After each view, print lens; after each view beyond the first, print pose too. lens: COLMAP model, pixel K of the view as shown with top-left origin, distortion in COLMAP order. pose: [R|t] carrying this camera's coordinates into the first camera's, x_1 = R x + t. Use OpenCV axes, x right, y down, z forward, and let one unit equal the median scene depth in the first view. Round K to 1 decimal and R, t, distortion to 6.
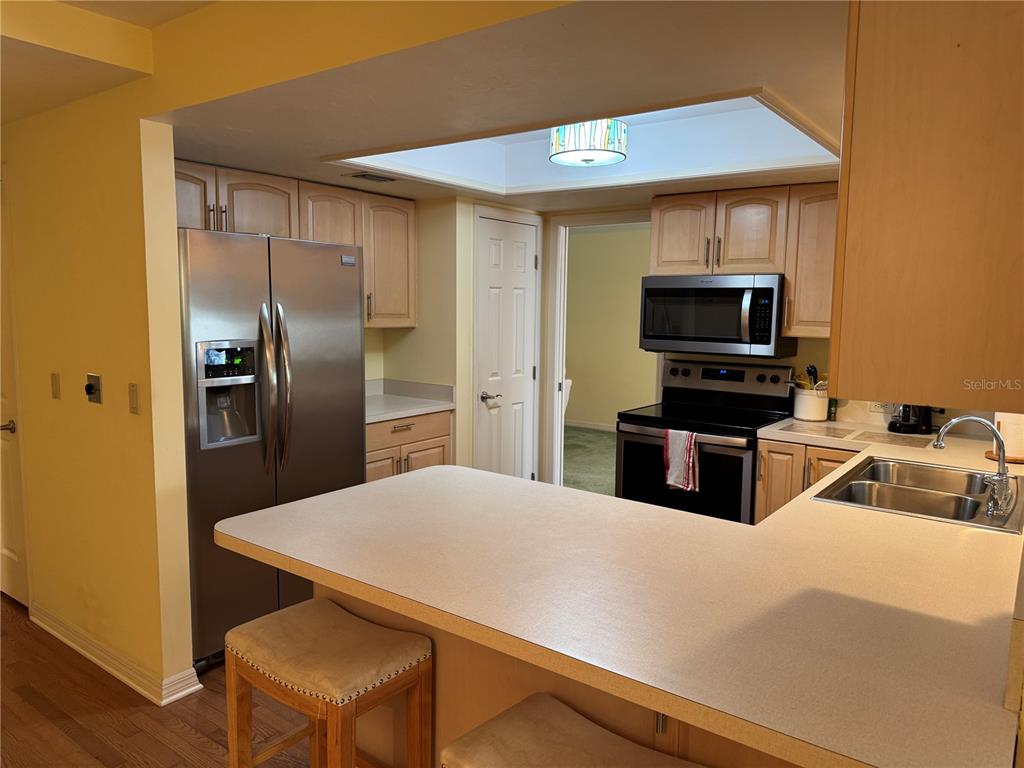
lens RADIAL K [[720.7, 0, 506.8], [0, 720.7, 378.9], [0, 0, 1]] dist [0.067110, -0.088779]
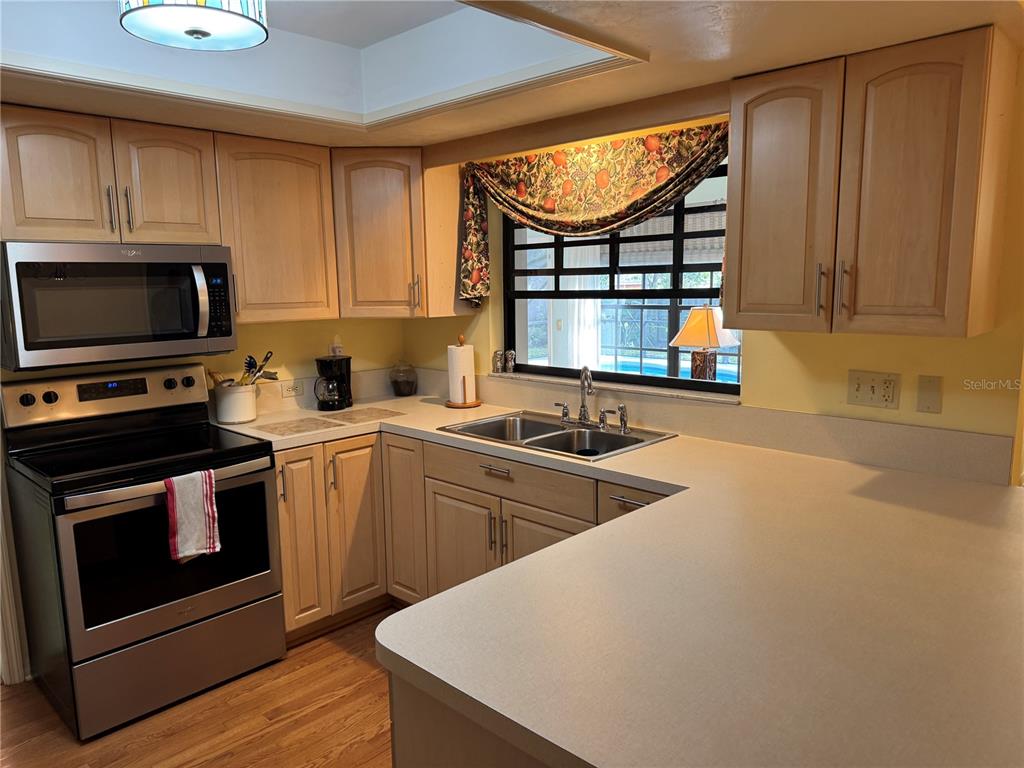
lens RADIAL K [[720.7, 0, 523.7], [0, 720.7, 389.1], [0, 0, 1]] dist [0.067110, -0.088779]
pose [[0.101421, -0.168049, 0.980547, -0.369690], [0.120114, 0.980488, 0.155616, -0.071956], [-0.987566, 0.101994, 0.119627, 0.569418]]
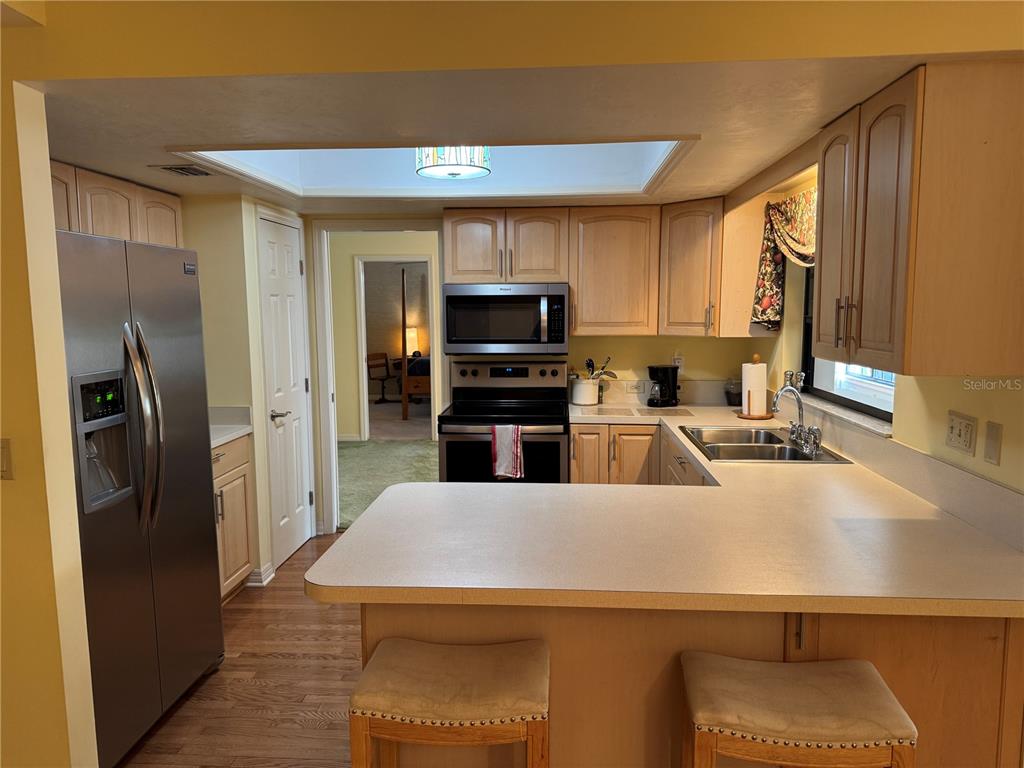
lens RADIAL K [[720.7, 0, 513.6], [0, 720.7, 389.2], [0, 0, 1]] dist [0.067110, -0.088779]
pose [[0.832039, -0.085160, 0.548141, -0.330375], [0.078057, 0.996288, 0.036301, -0.021015], [-0.549198, 0.012583, 0.835598, 0.072606]]
